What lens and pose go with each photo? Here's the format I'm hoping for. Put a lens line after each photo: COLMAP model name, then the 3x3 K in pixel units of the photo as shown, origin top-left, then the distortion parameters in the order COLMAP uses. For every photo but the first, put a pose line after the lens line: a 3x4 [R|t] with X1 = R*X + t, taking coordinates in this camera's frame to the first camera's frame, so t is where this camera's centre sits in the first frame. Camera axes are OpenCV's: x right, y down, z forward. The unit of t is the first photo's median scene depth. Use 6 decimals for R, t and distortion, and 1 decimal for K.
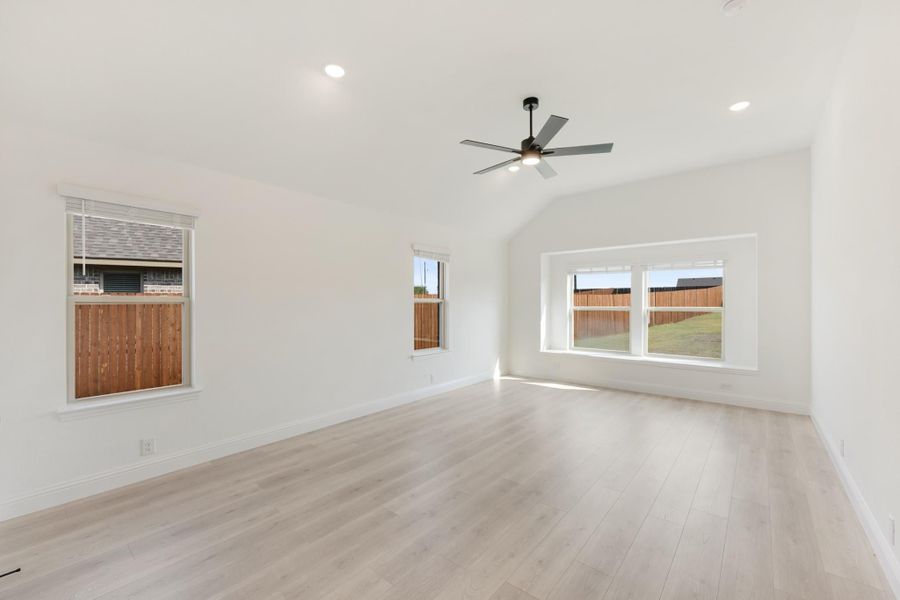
lens RADIAL K [[365.6, 0, 451.2], [0, 365.6, 302.0], [0, 0, 1]] dist [-0.002090, -0.000663]
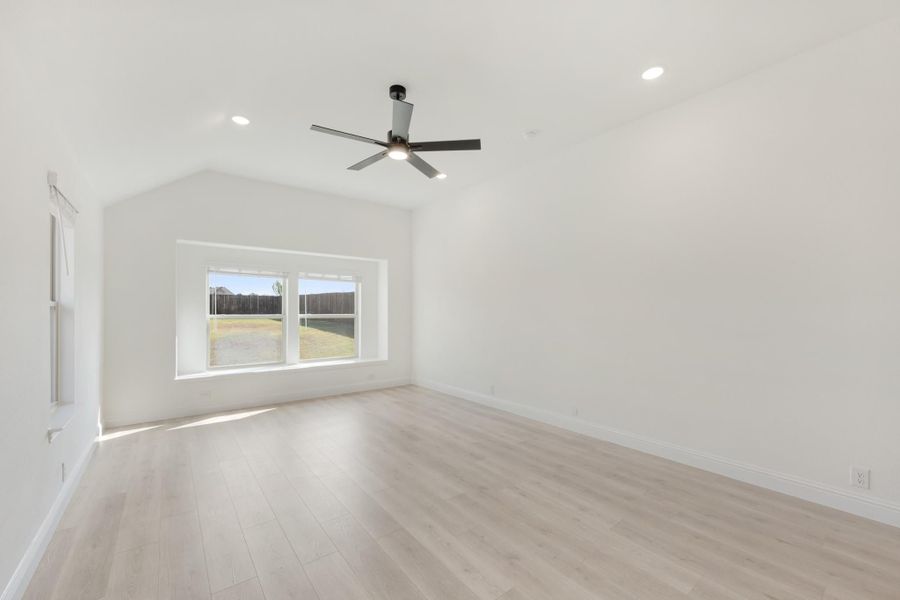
lens RADIAL K [[365.6, 0, 449.7], [0, 365.6, 303.1], [0, 0, 1]] dist [-0.002090, -0.000663]
pose [[0.223229, 0.023496, 0.974483, -0.400025], [-0.002217, 0.999719, -0.023597, 0.005397], [-0.974763, 0.003107, 0.223219, 0.413067]]
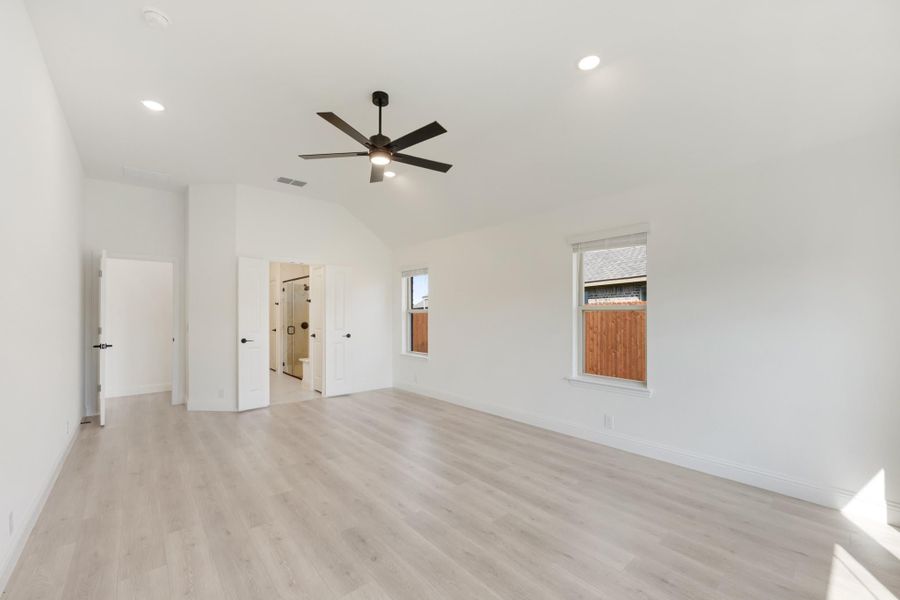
lens RADIAL K [[365.6, 0, 455.8], [0, 365.6, 308.0], [0, 0, 1]] dist [-0.002090, -0.000663]
pose [[-0.155436, -0.012491, -0.987767, 0.680741], [0.009032, 0.999860, -0.014065, 0.002377], [0.987805, -0.011108, -0.155302, 0.821684]]
